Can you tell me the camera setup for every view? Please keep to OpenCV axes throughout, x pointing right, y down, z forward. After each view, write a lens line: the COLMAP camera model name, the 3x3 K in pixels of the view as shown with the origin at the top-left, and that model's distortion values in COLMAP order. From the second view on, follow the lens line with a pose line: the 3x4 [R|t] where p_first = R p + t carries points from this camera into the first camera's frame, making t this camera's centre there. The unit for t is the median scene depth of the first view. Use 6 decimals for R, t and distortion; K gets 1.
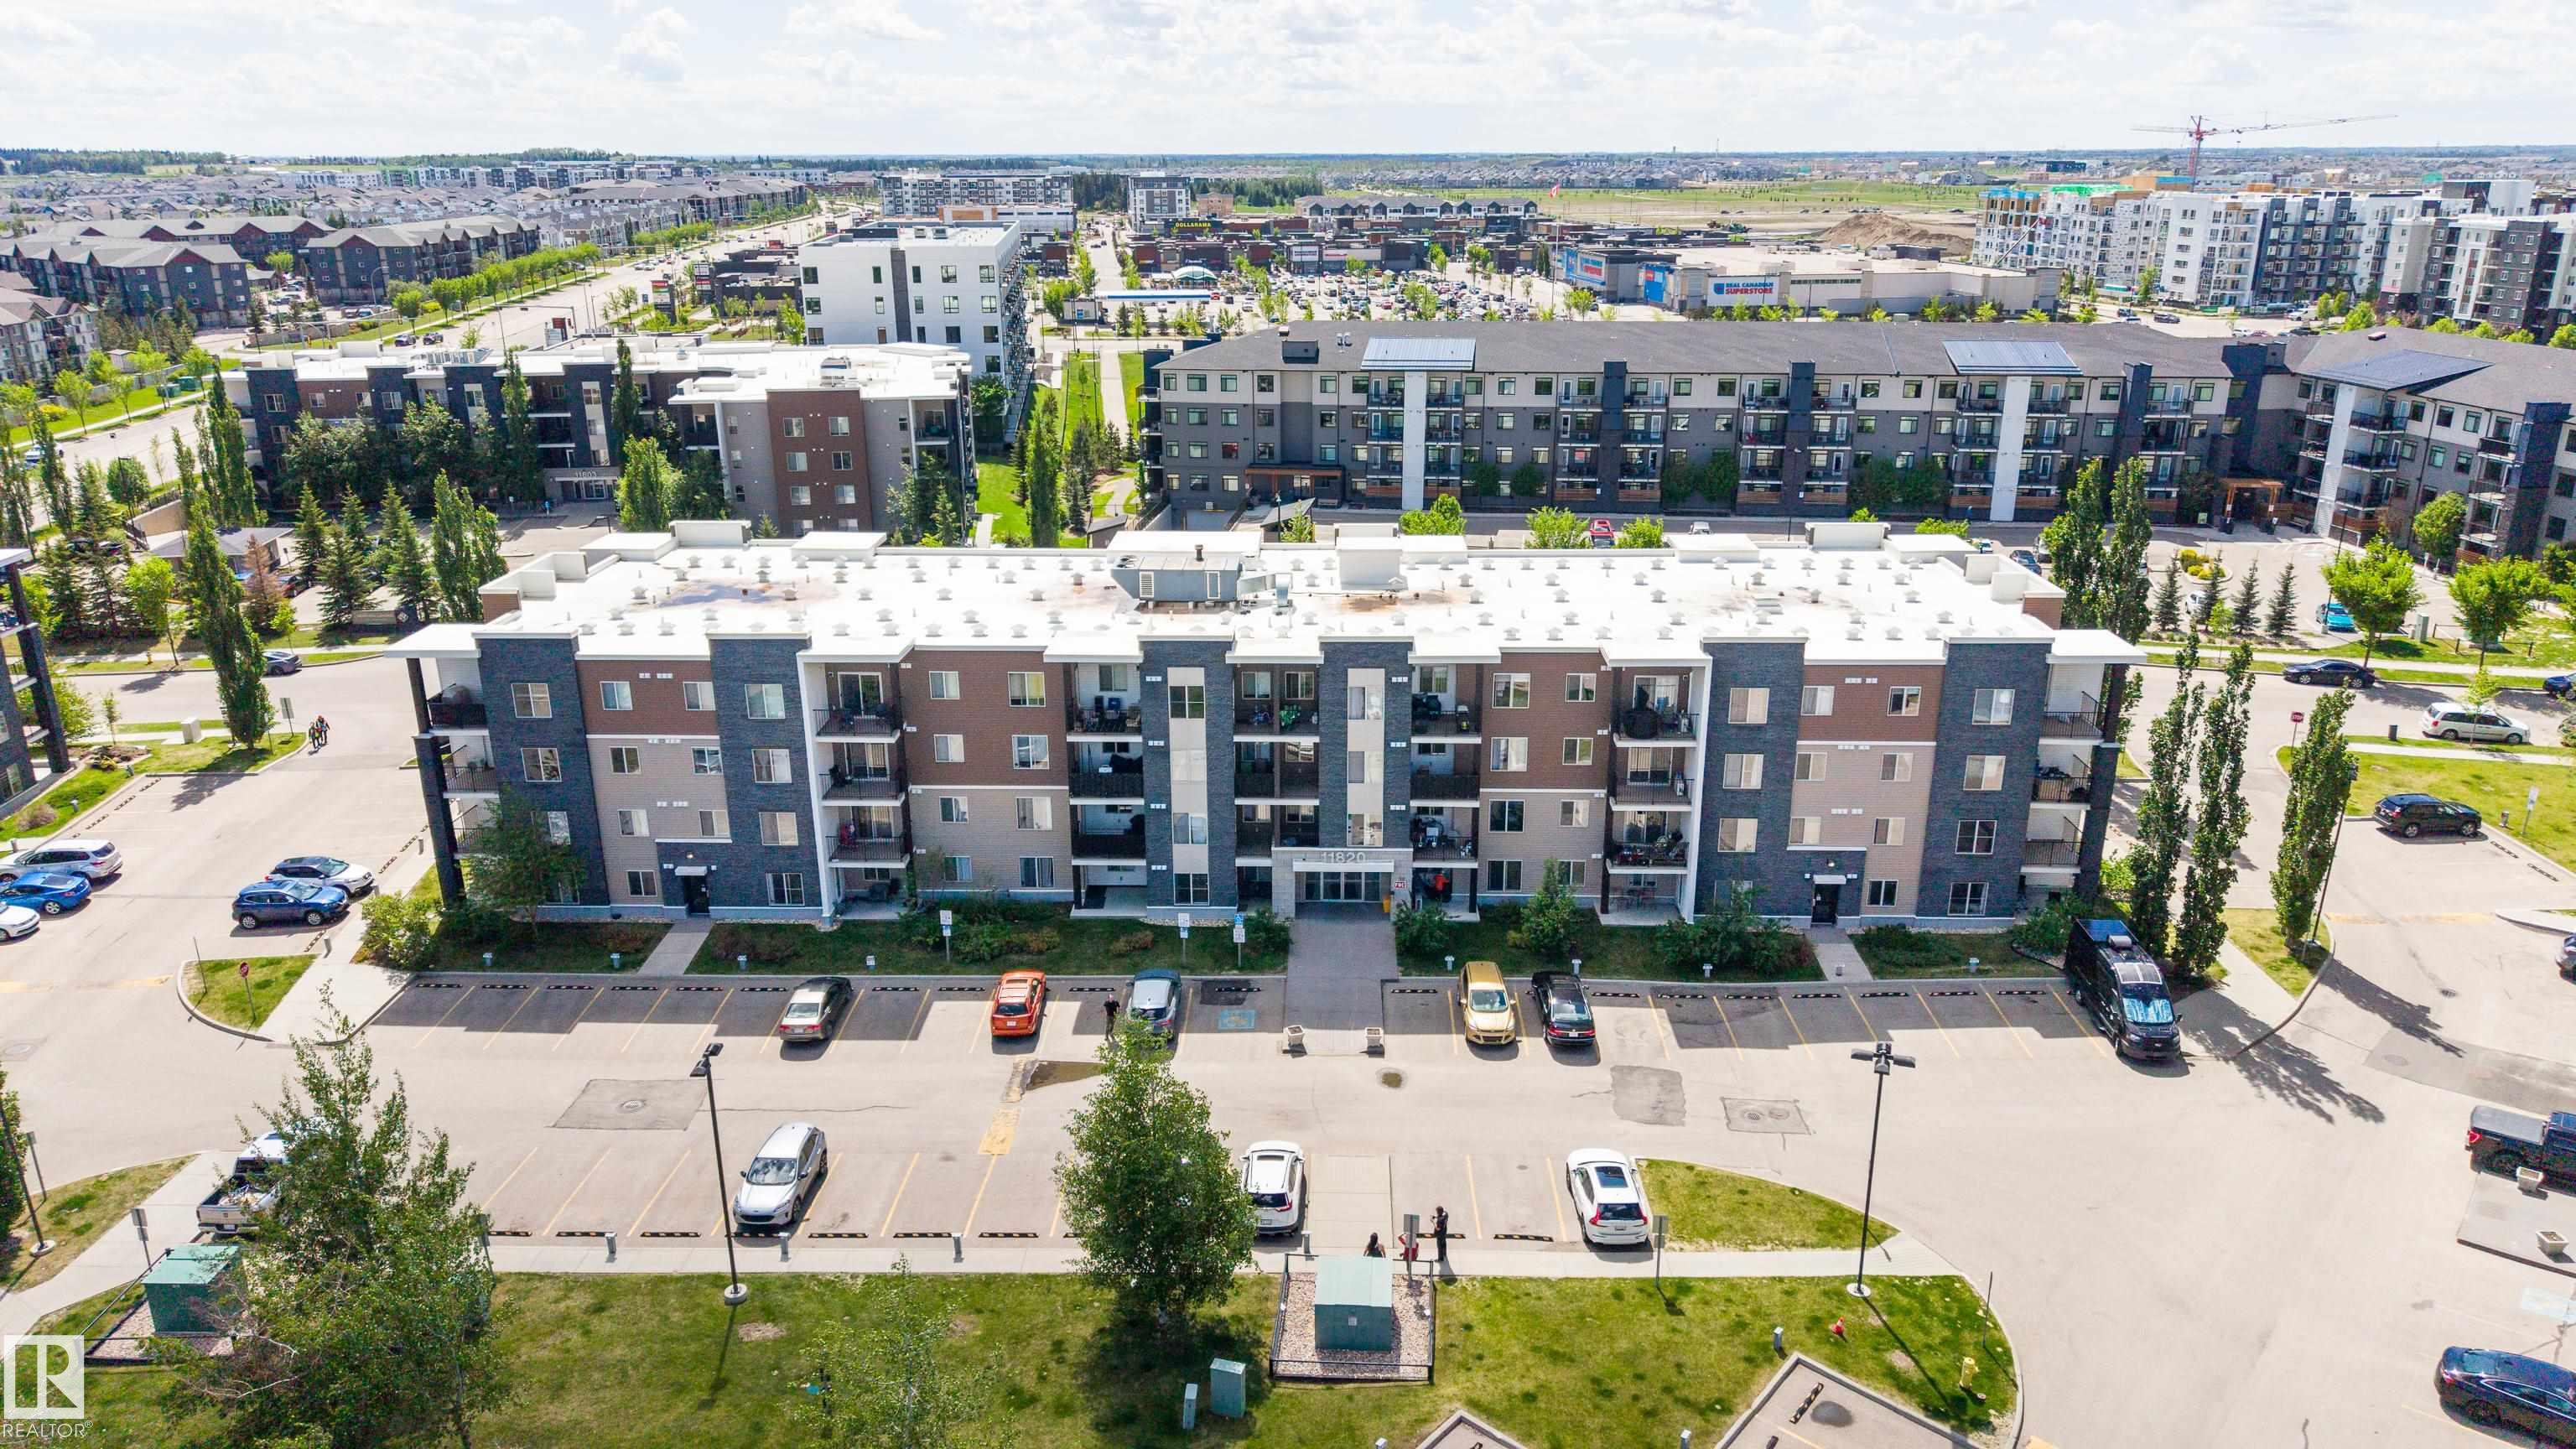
lens RADIAL K [[1688.8, 0, 1291.1], [0, 1688.8, 813.7], [0, 0, 1]] dist [0.027700, -0.030597]
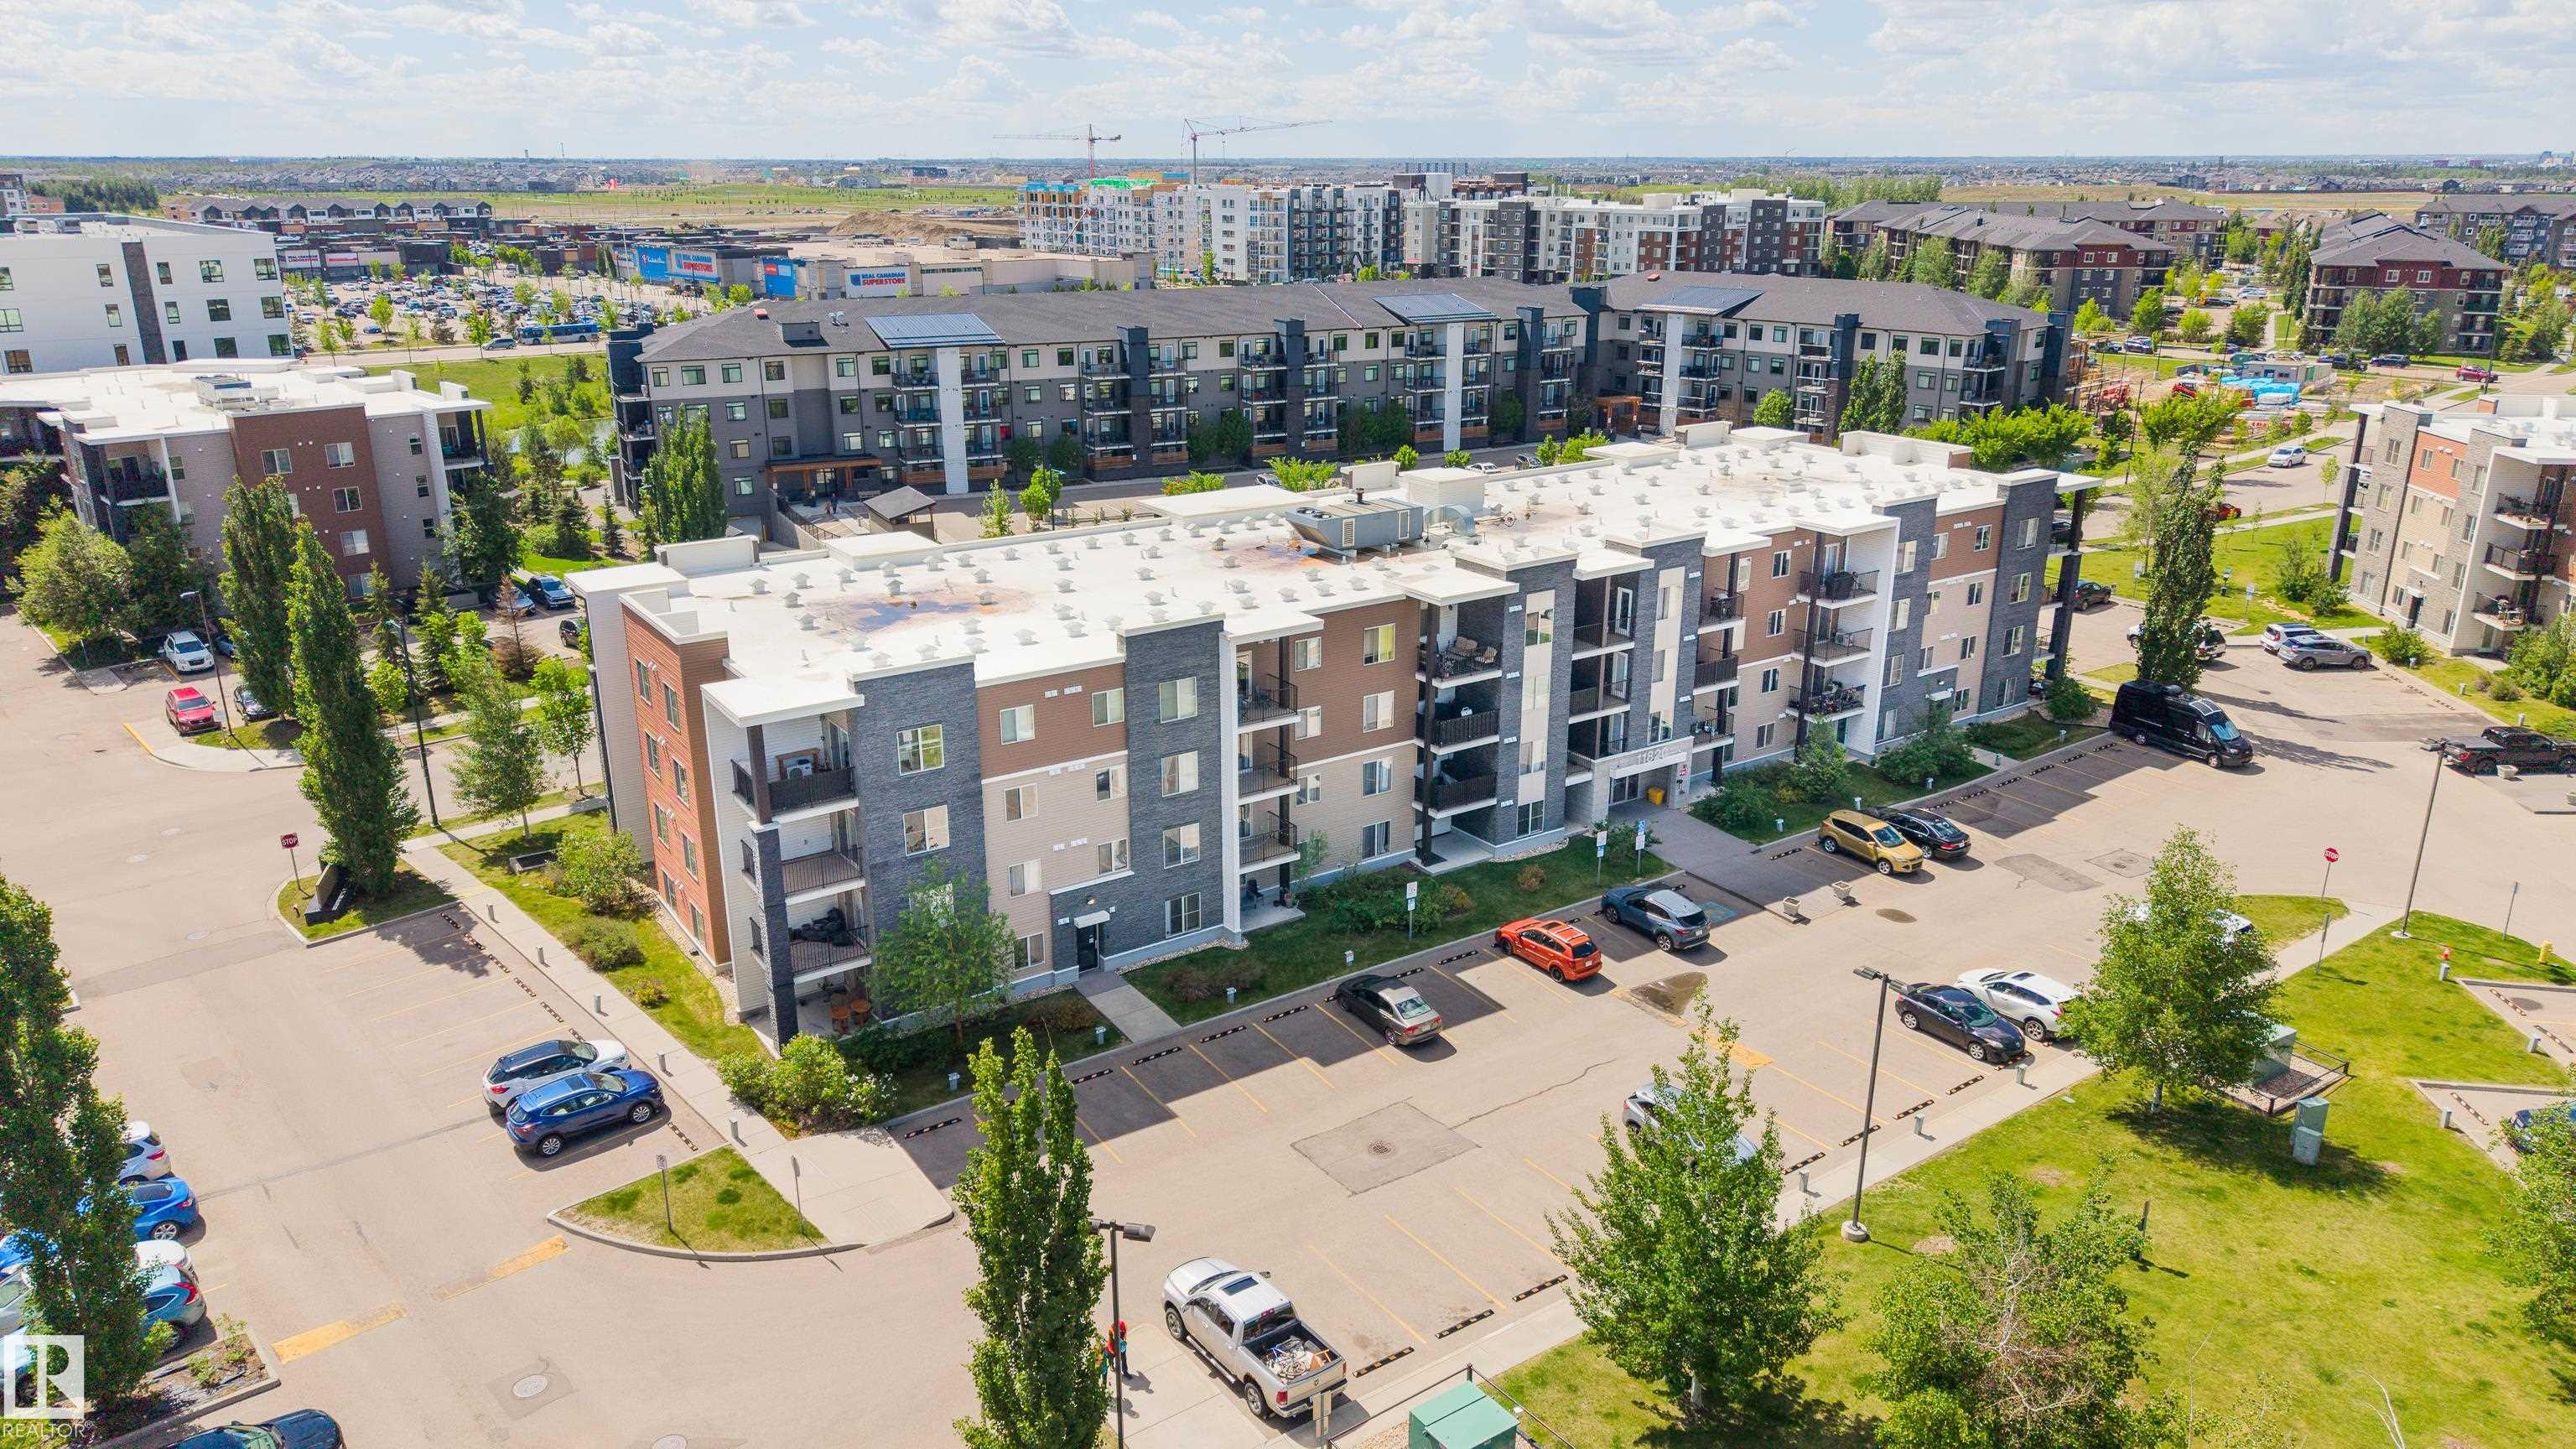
lens RADIAL K [[1668.8, 0, 1294.3], [0, 1668.8, 822.3], [0, 0, 1]] dist [0.034447, -0.038218]
pose [[0.810660, -0.210325, 0.546438, -0.371926], [0.207921, 0.975838, 0.067145, -0.025199], [-0.547357, 0.059184, 0.834804, 0.129026]]
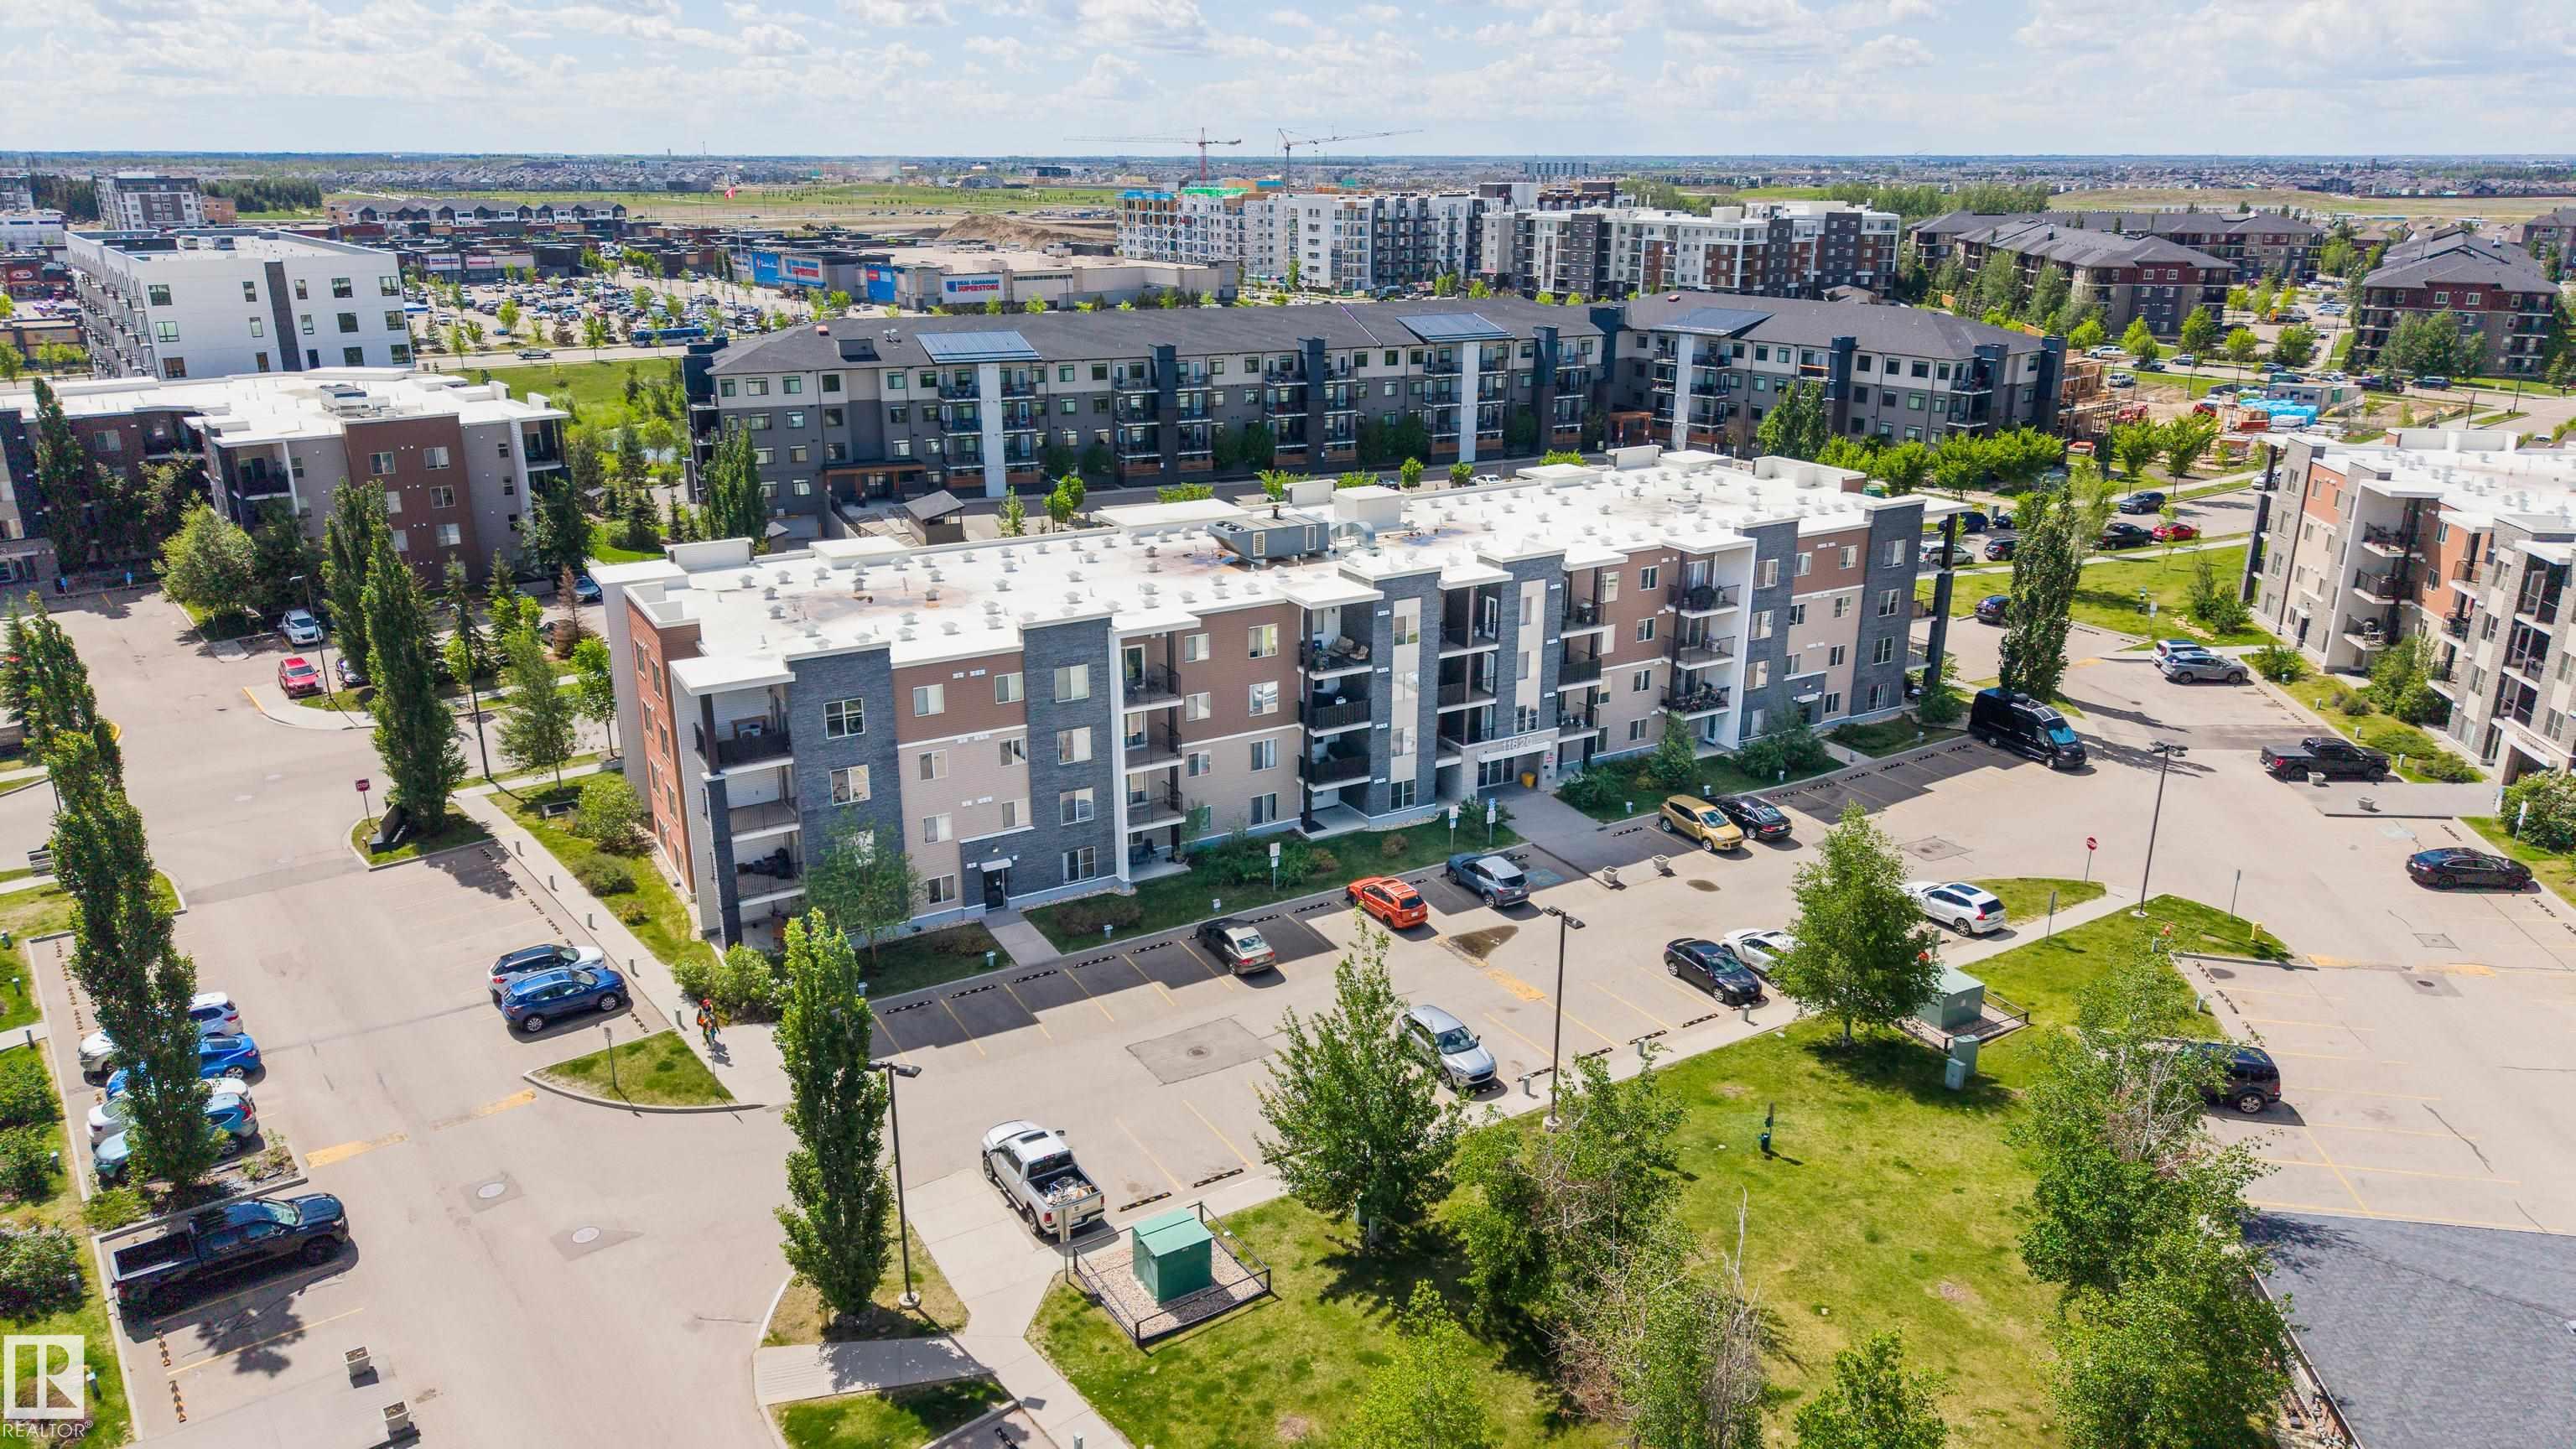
lens RADIAL K [[1668.8, 0, 1294.3], [0, 1668.8, 822.3], [0, 0, 1]] dist [0.034447, -0.038218]
pose [[0.849725, -0.188271, 0.492465, -0.357713], [0.185163, 0.981134, 0.055600, -0.007236], [-0.493642, 0.043941, 0.868554, 0.023939]]
